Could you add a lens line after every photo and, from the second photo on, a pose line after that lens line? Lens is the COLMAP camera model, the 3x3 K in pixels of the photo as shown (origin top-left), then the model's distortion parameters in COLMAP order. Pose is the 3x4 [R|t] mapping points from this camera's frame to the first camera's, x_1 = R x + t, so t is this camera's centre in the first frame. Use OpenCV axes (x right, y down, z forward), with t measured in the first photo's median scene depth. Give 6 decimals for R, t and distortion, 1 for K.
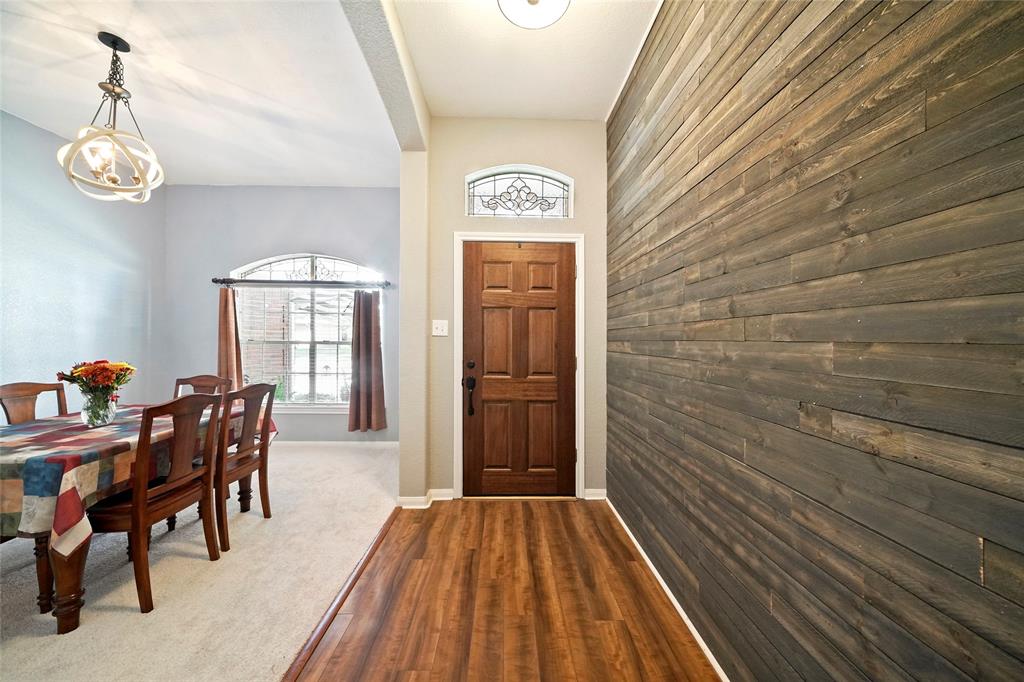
lens RADIAL K [[342.6, 0, 520.7], [0, 342.6, 337.9], [0, 0, 1]] dist [-0.012657, 0.000242]
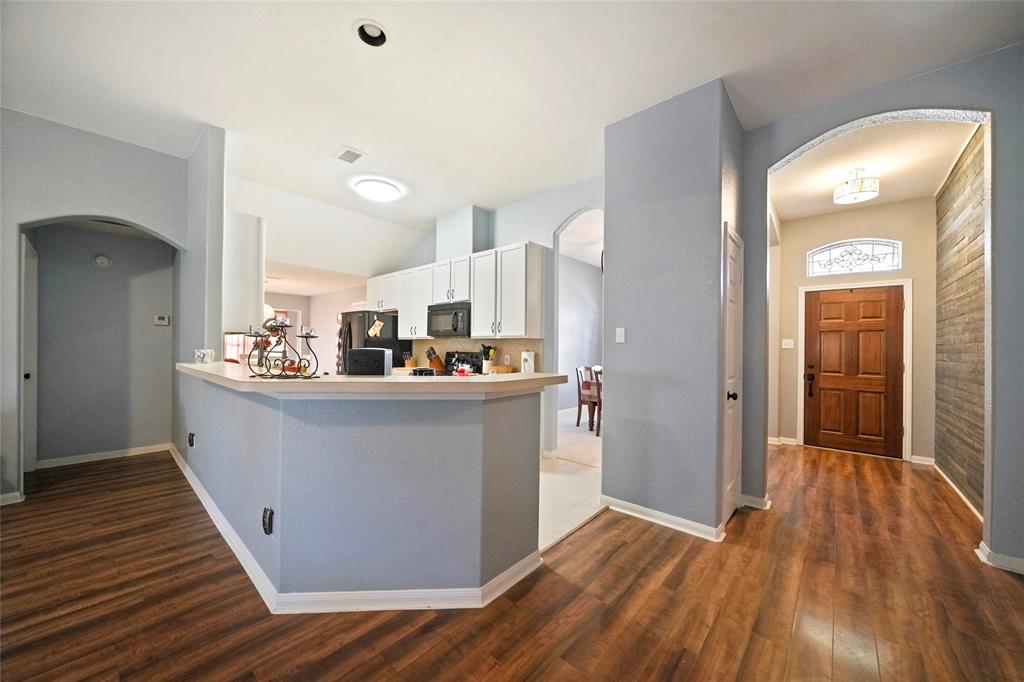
lens RADIAL K [[371.2, 0, 501.8], [0, 371.2, 345.8], [0, 0, 1]] dist [-0.005313, 0.000913]
pose [[0.705659, 0.002572, -0.708547, 0.069333], [-0.007049, 0.999969, -0.003390, -0.002851], [0.708517, 0.007387, 0.705656, -1.345964]]
